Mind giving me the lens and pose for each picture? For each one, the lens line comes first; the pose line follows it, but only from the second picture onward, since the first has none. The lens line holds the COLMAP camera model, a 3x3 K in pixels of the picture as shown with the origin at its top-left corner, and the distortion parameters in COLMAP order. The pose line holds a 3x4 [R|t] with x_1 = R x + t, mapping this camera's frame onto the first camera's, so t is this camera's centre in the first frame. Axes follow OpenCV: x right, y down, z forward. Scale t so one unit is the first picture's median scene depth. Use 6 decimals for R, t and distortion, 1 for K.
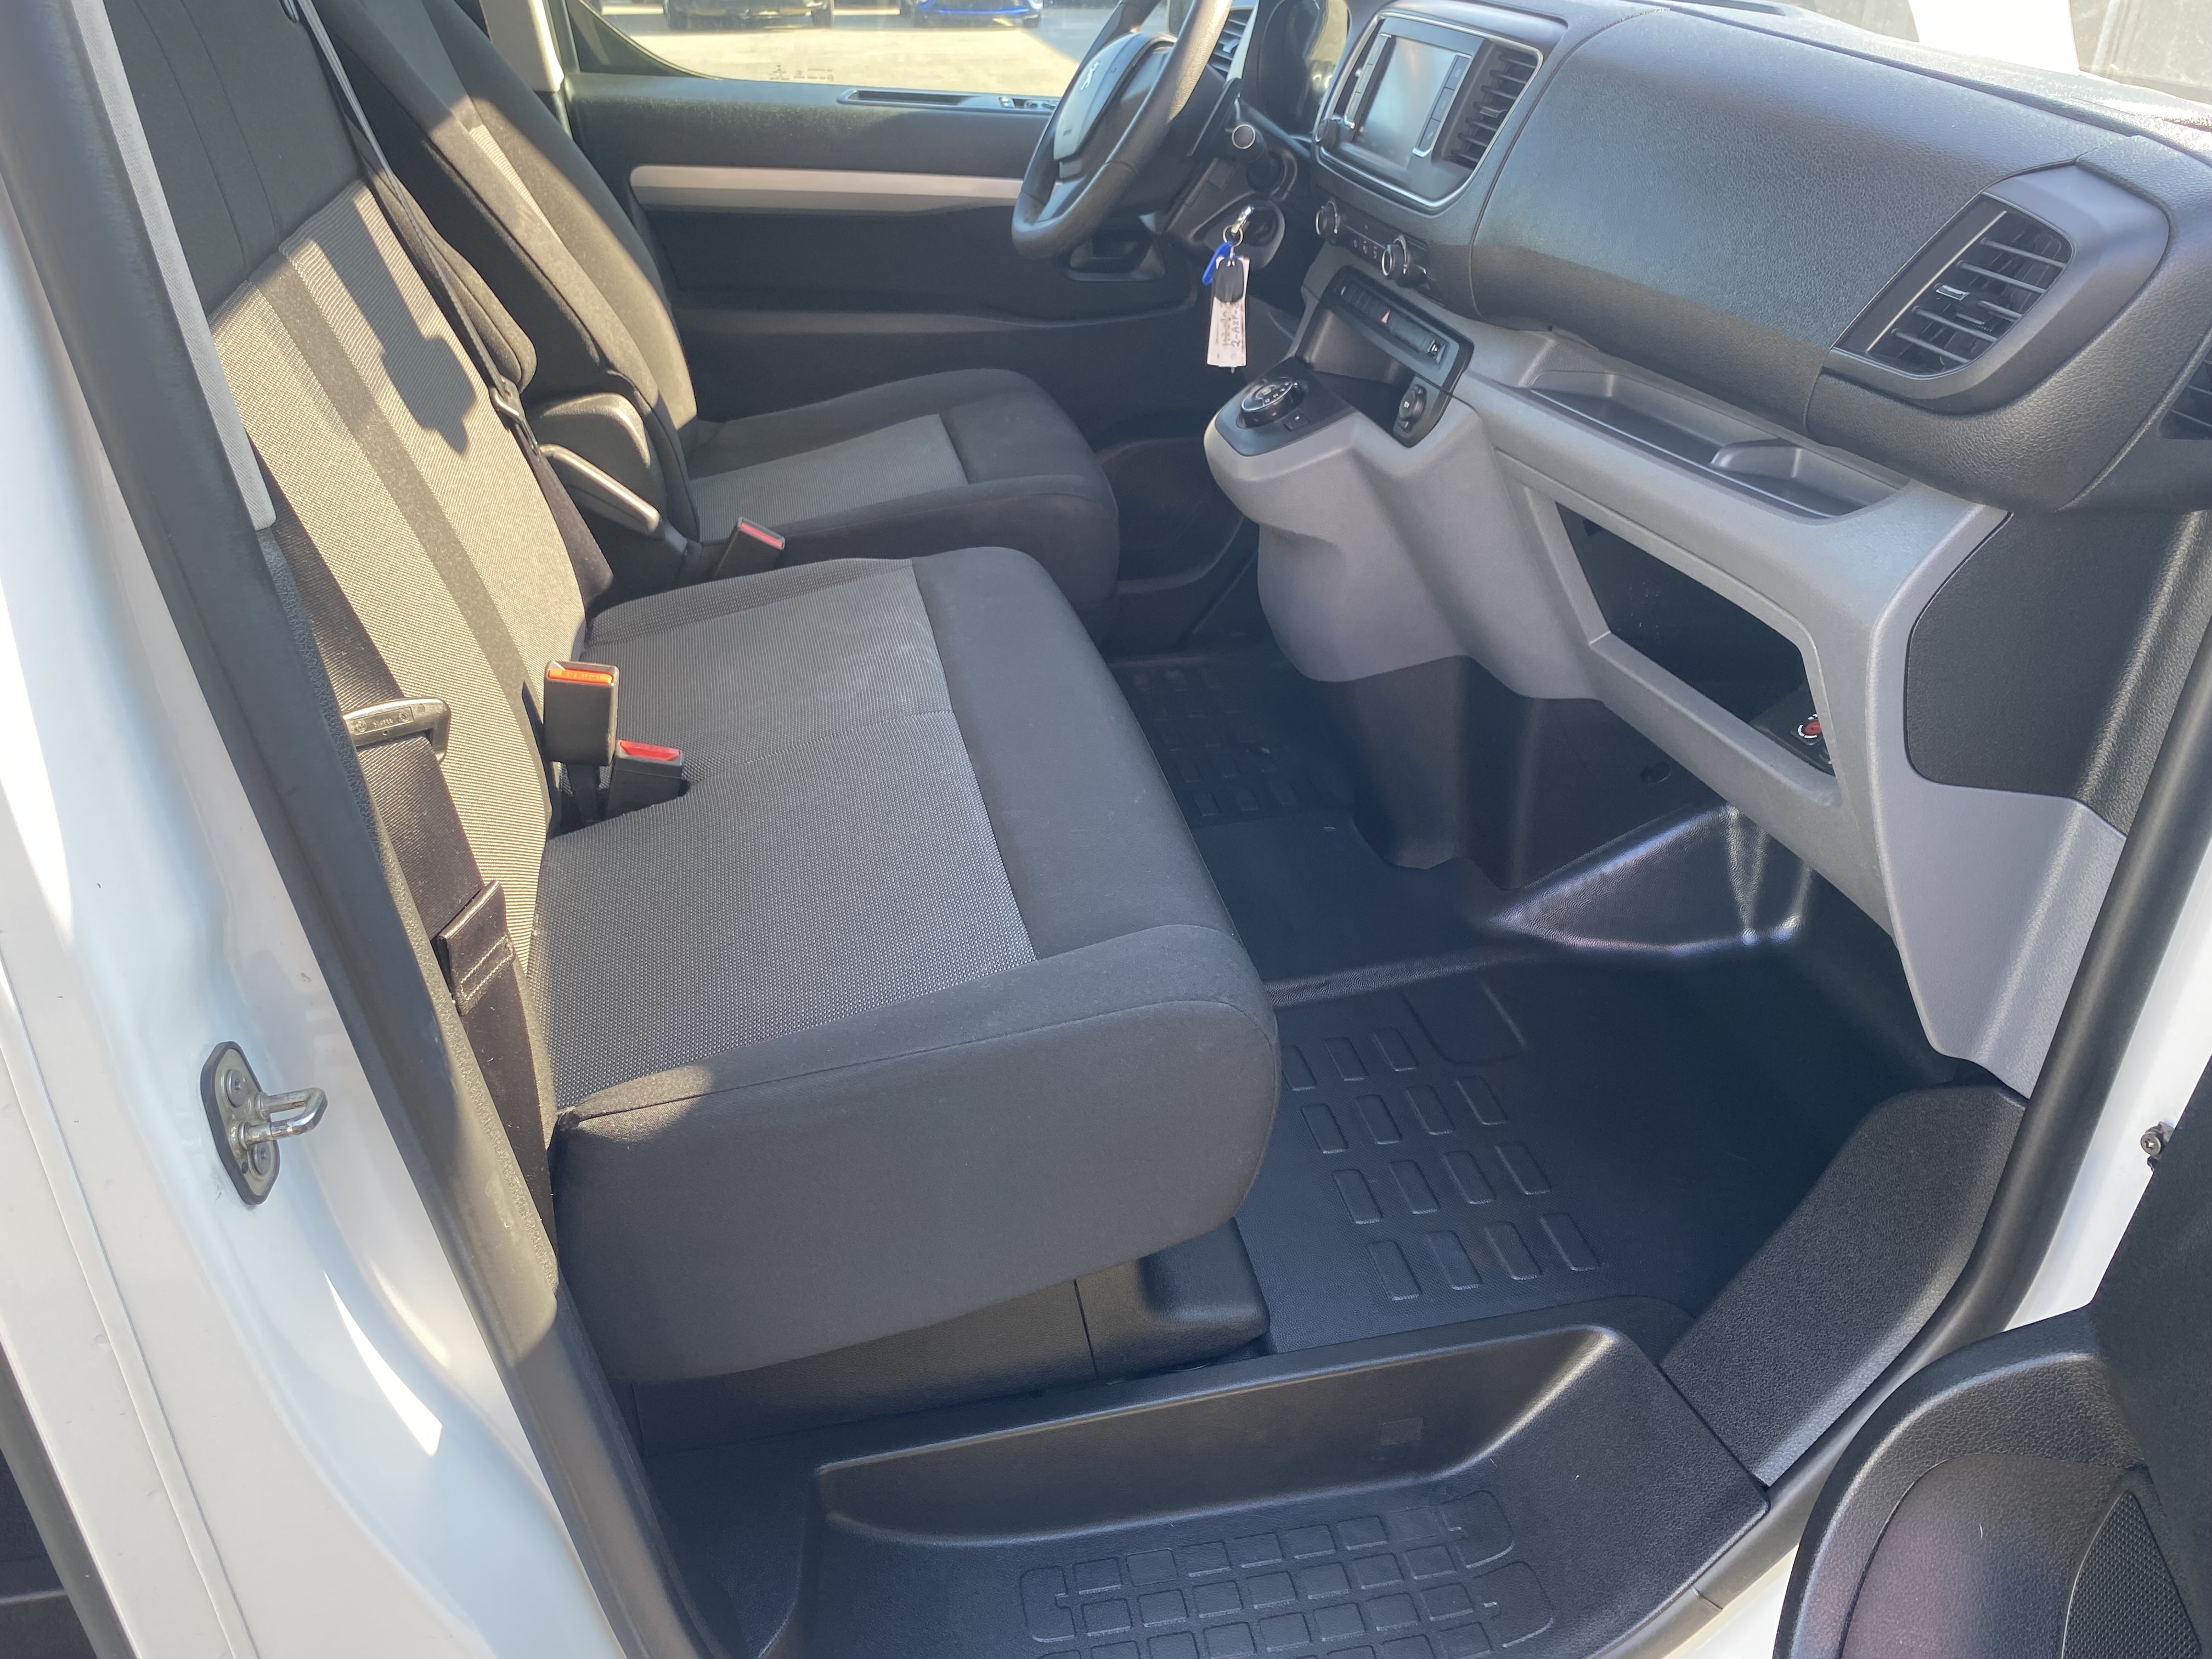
lens RADIAL K [[1658.0, 0, 1150.0], [0, 1658.0, 821.3], [0, 0, 1]] dist [0.027766, -0.082382]
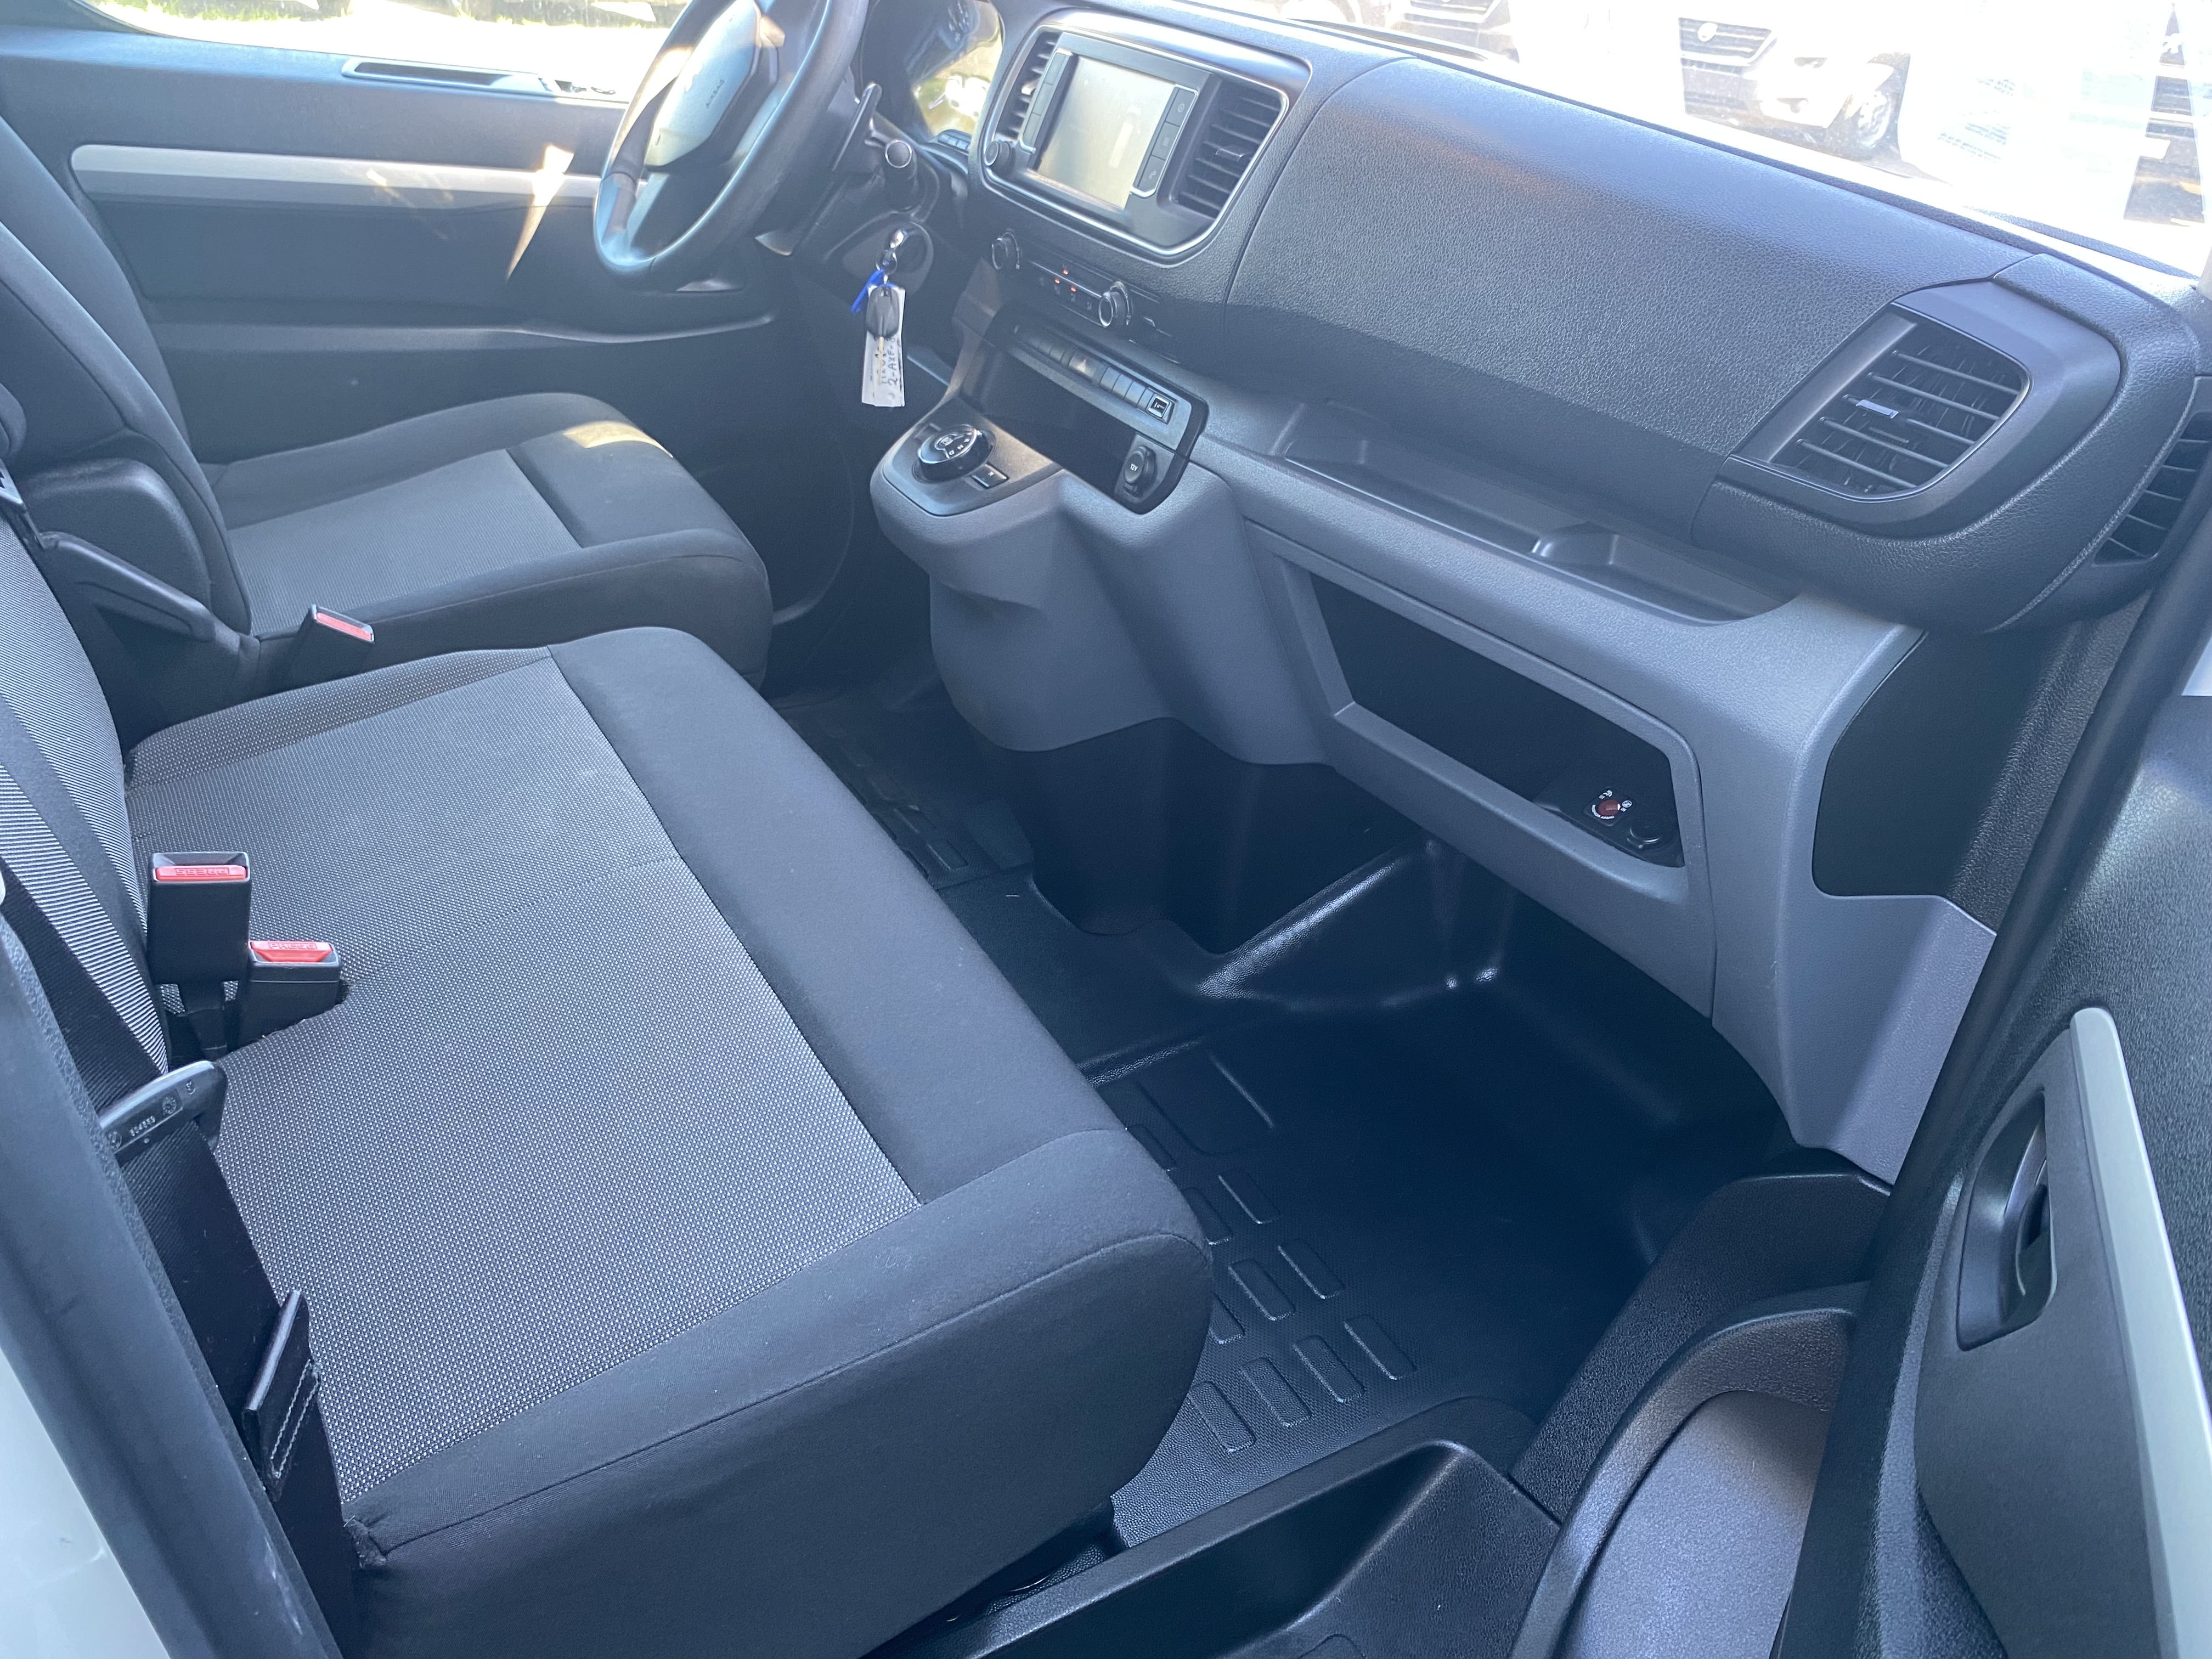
lens RADIAL K [[1658.0, 0, 1150.0], [0, 1658.0, 821.3], [0, 0, 1]] dist [0.027766, -0.082382]
pose [[0.948062, -0.080395, 0.307758, -0.138667], [0.074768, 0.996748, 0.030052, -0.084860], [-0.309173, -0.005480, 0.950990, 0.129372]]
